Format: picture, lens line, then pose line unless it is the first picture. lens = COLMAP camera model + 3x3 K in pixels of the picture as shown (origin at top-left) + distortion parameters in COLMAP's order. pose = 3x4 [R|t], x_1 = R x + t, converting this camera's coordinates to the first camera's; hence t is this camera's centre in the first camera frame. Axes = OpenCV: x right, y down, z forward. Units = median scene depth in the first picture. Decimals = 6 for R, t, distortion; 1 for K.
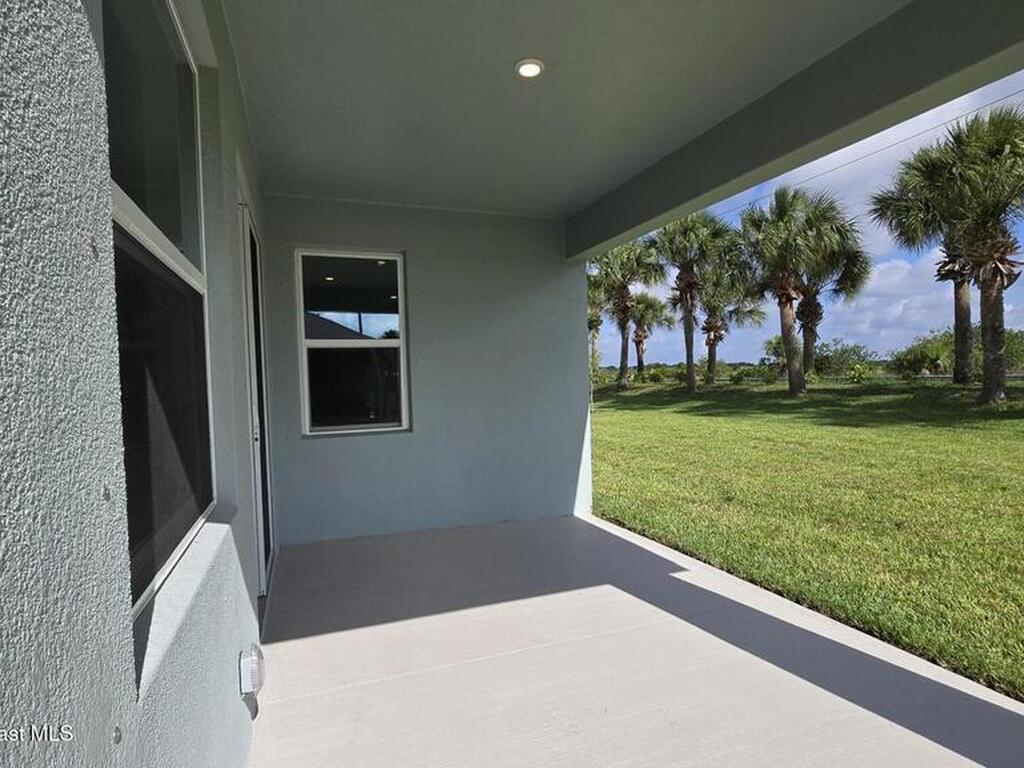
lens RADIAL K [[557.7, 0, 510.3], [0, 557.7, 392.2], [0, 0, 1]] dist [0.000180, -0.000050]
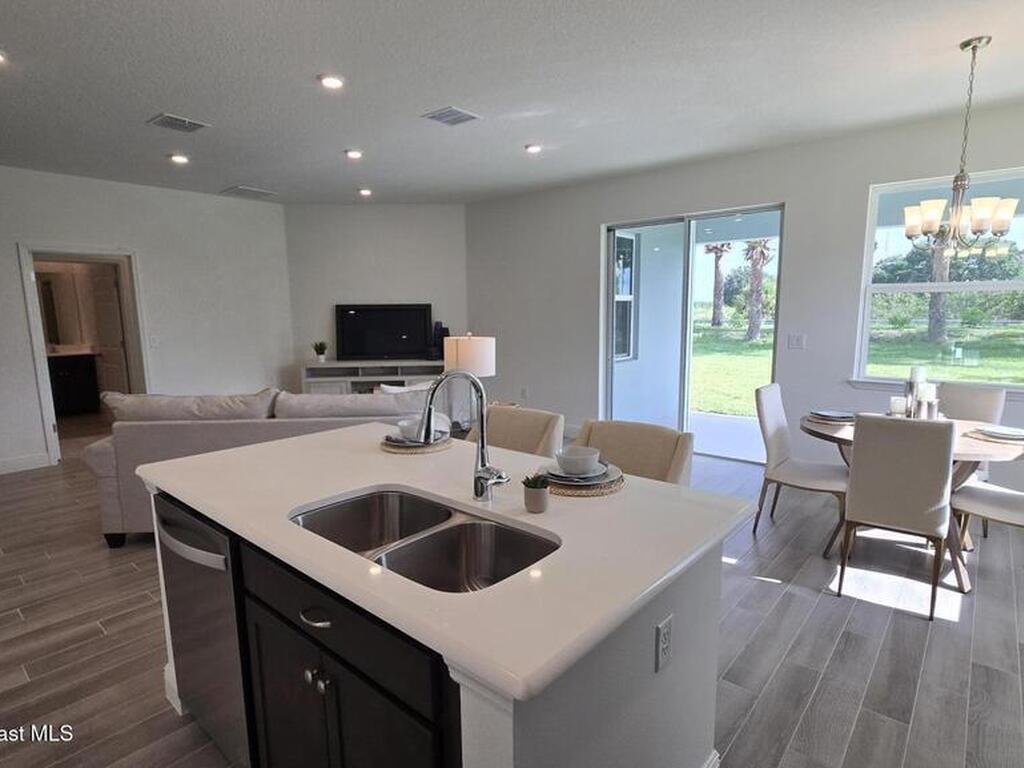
lens RADIAL K [[557.7, 0, 510.3], [0, 557.7, 392.2], [0, 0, 1]] dist [0.000180, -0.000050]
pose [[0.873841, -0.047221, 0.483914, -0.370901], [-0.007091, 0.993929, 0.109795, -0.000879], [-0.486160, -0.099375, 0.868201, -0.024585]]
